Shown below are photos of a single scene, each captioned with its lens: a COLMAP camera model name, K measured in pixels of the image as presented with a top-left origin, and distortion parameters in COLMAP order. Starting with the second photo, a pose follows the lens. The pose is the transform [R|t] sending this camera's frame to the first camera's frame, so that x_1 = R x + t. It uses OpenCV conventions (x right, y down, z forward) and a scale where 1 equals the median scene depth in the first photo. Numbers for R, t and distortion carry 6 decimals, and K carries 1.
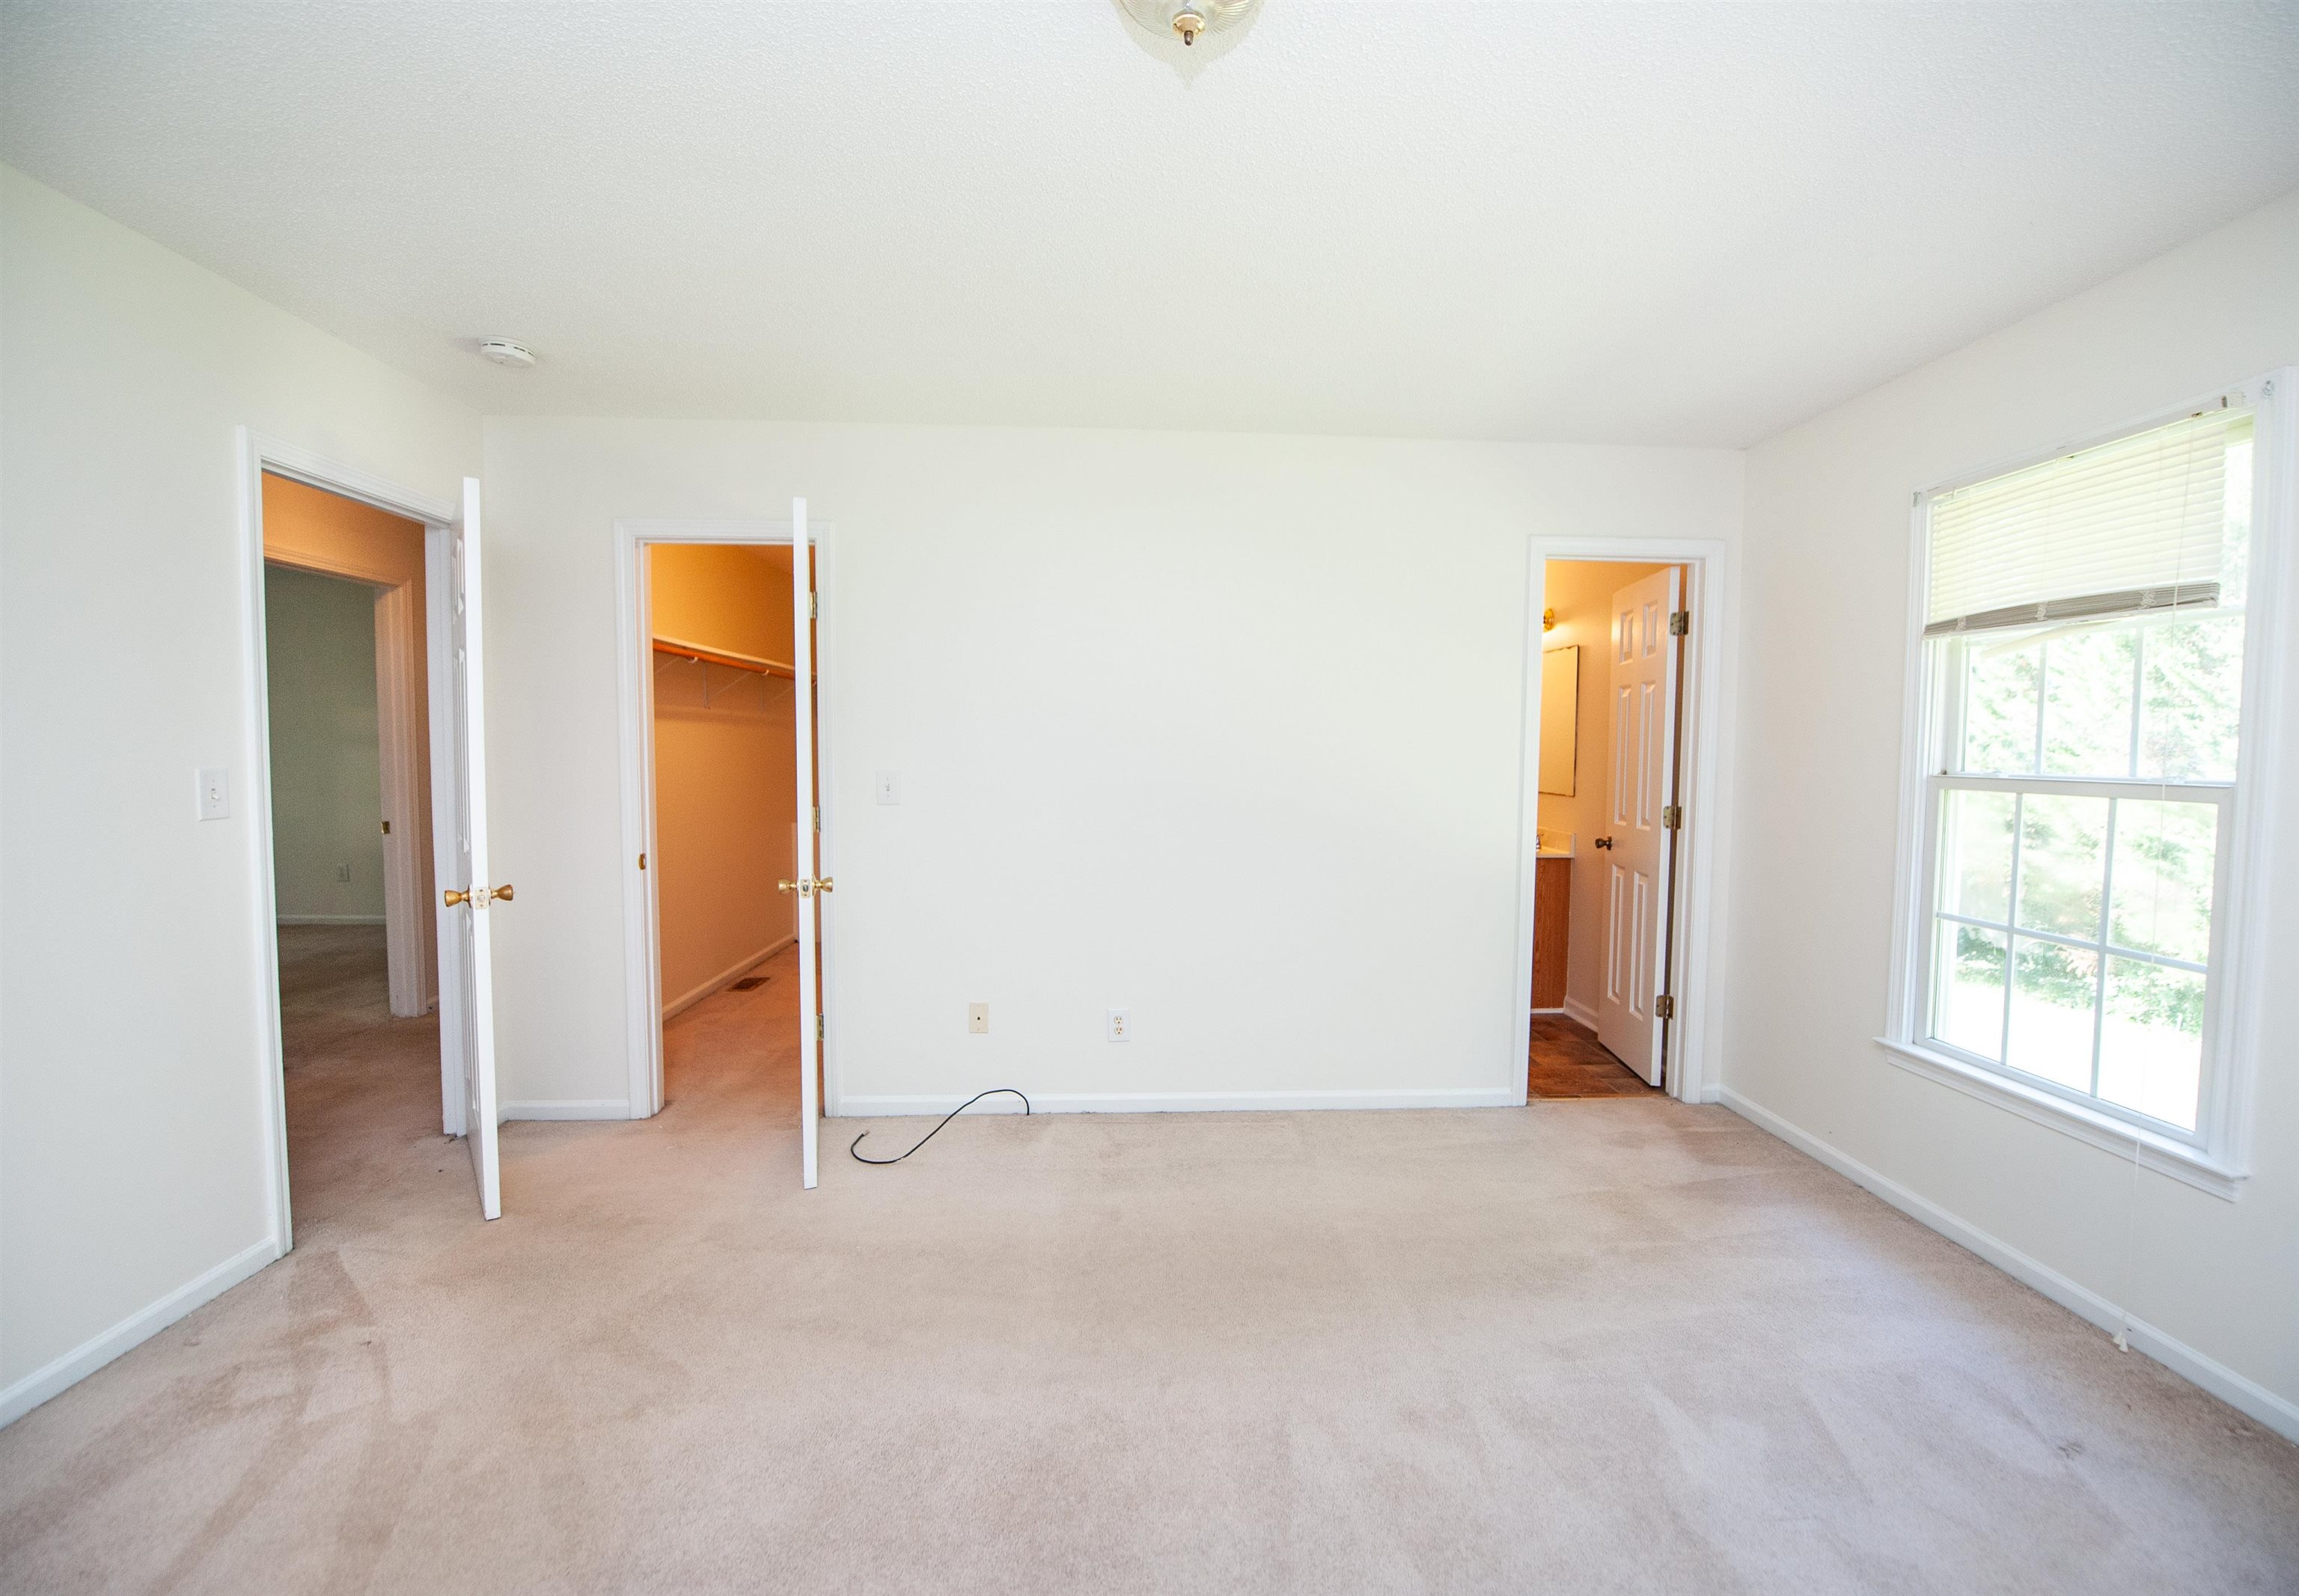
lens RADIAL K [[917.2, 0, 1156.7], [0, 917.2, 771.0], [0, 0, 1]] dist [-0.000485, -0.000038]
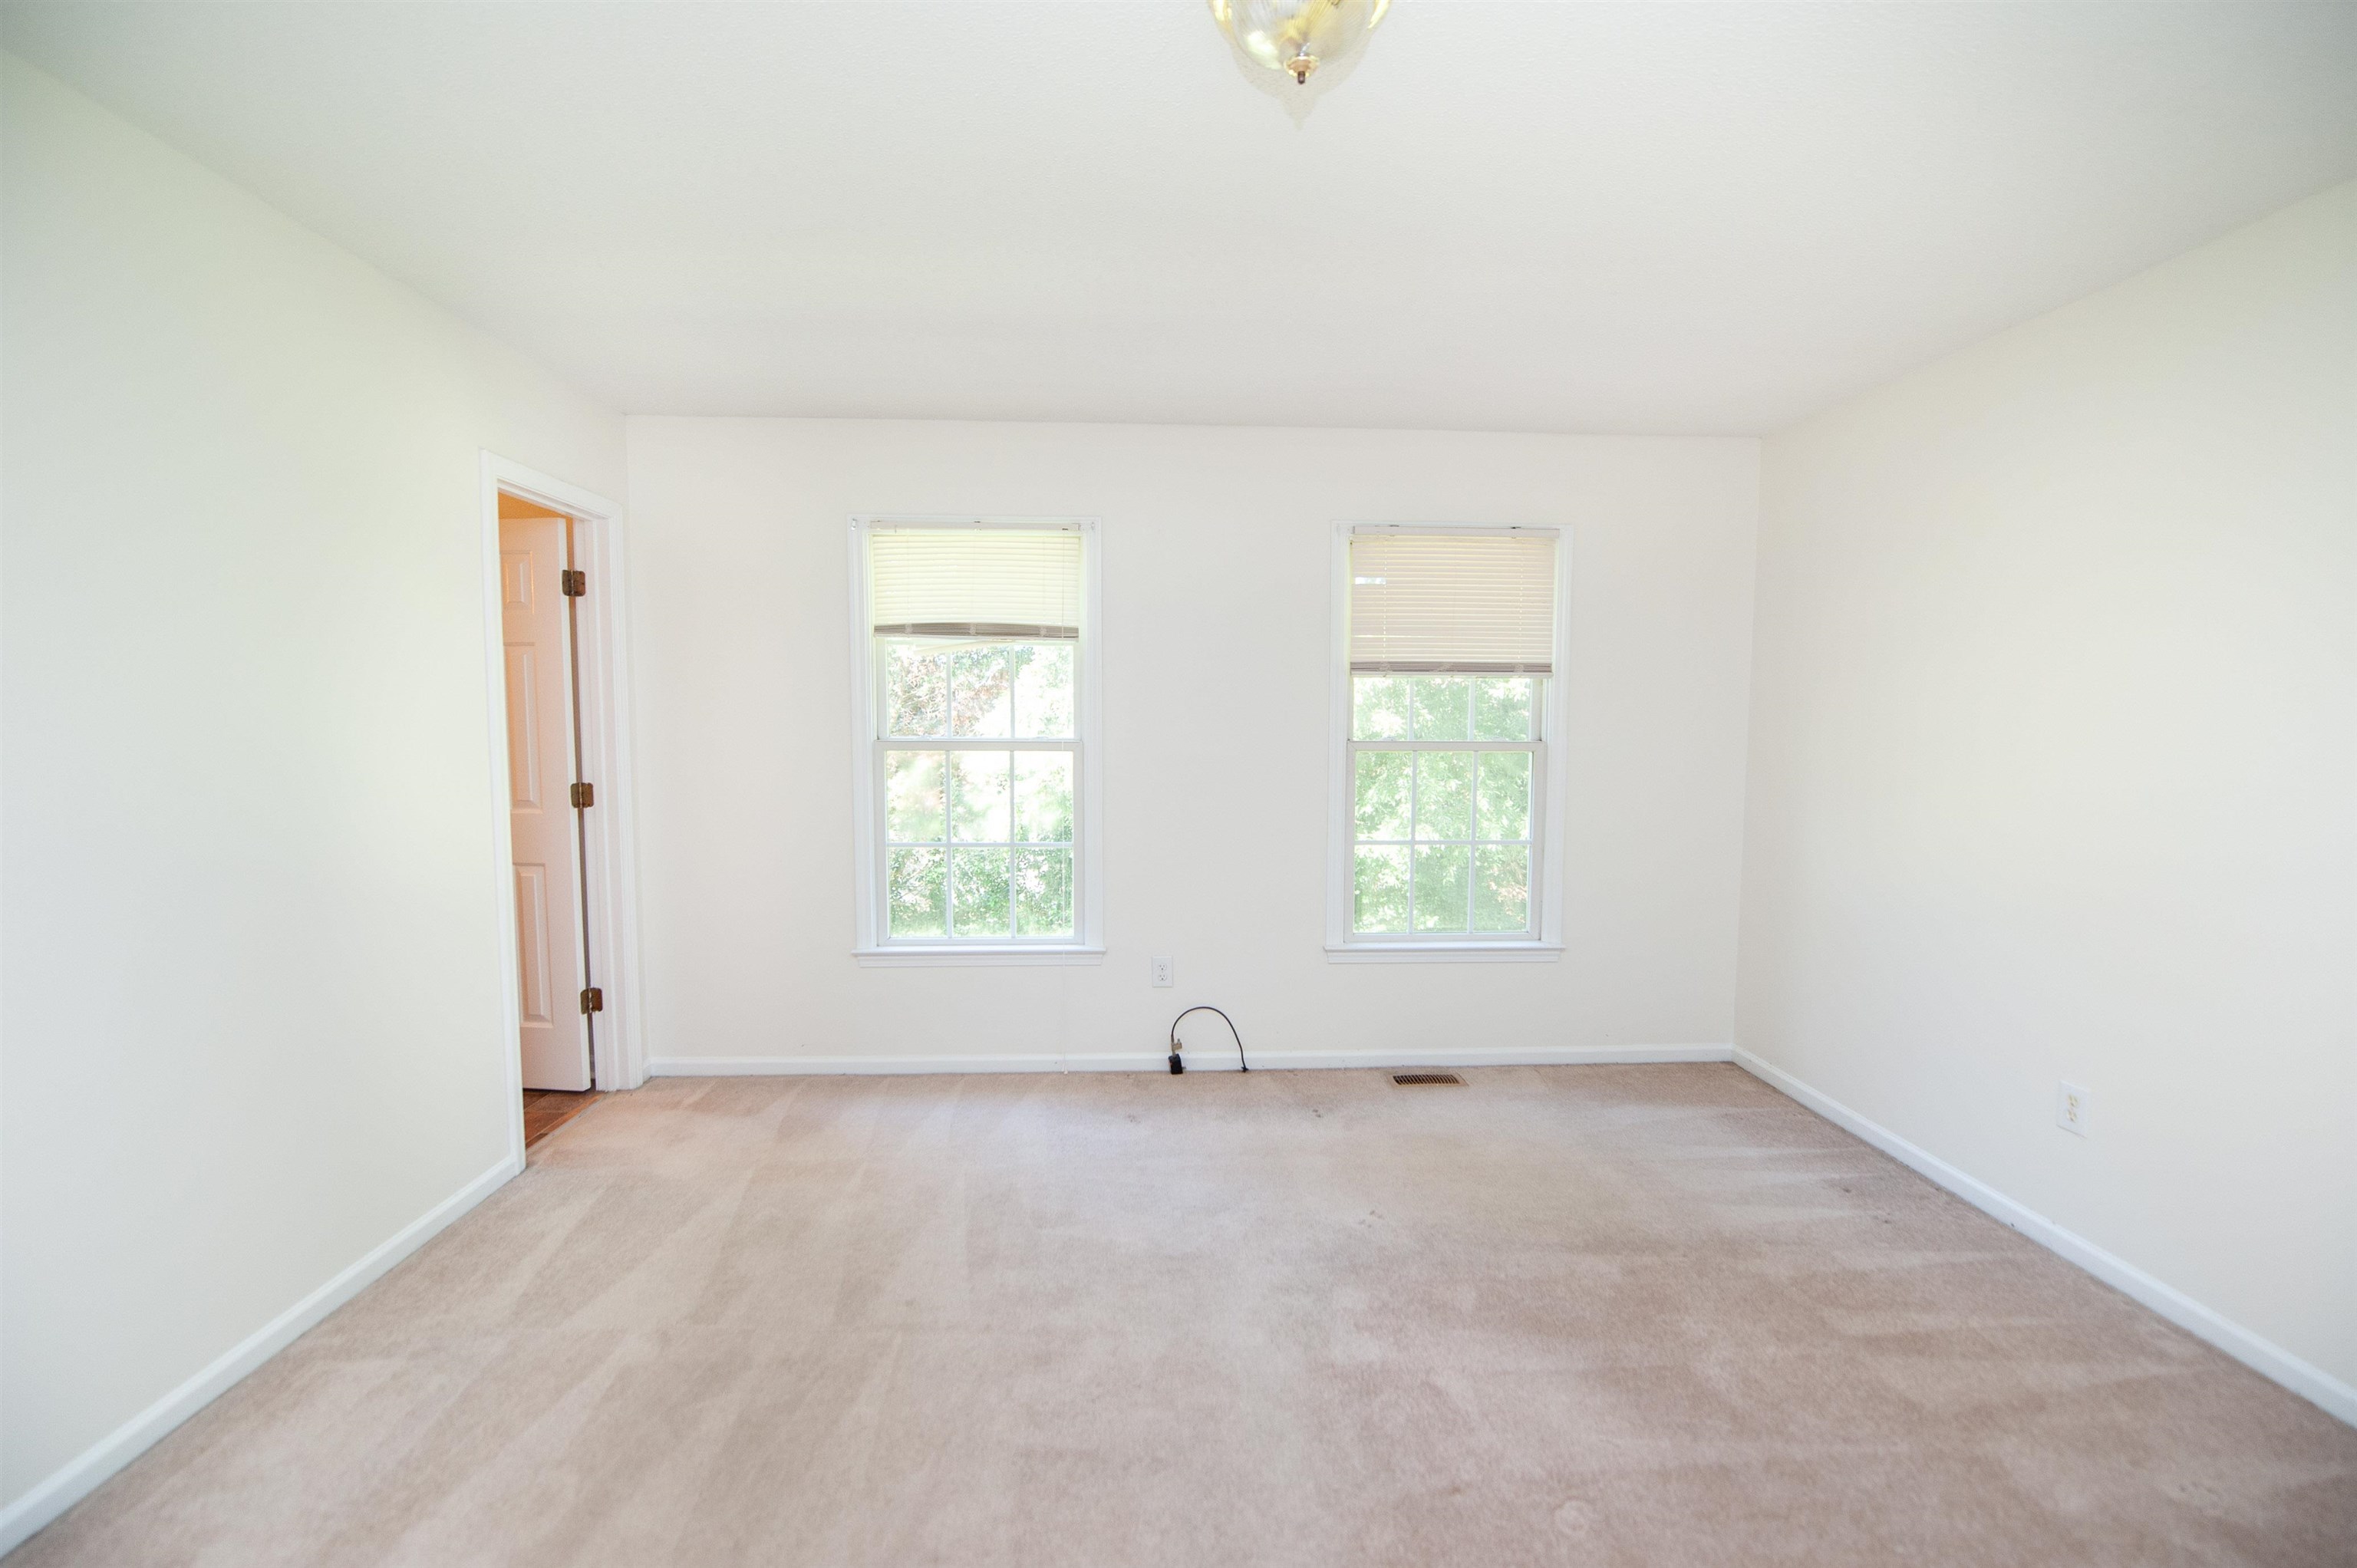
lens RADIAL K [[949.1, 0, 1194.1], [0, 949.1, 787.6], [0, 0, 1]] dist [-0.023994, -0.000473]
pose [[0.036750, -0.080943, 0.996041, -0.421121], [0.022268, 0.996533, 0.080161, -0.024549], [-0.999076, 0.019234, 0.038425, 0.430598]]
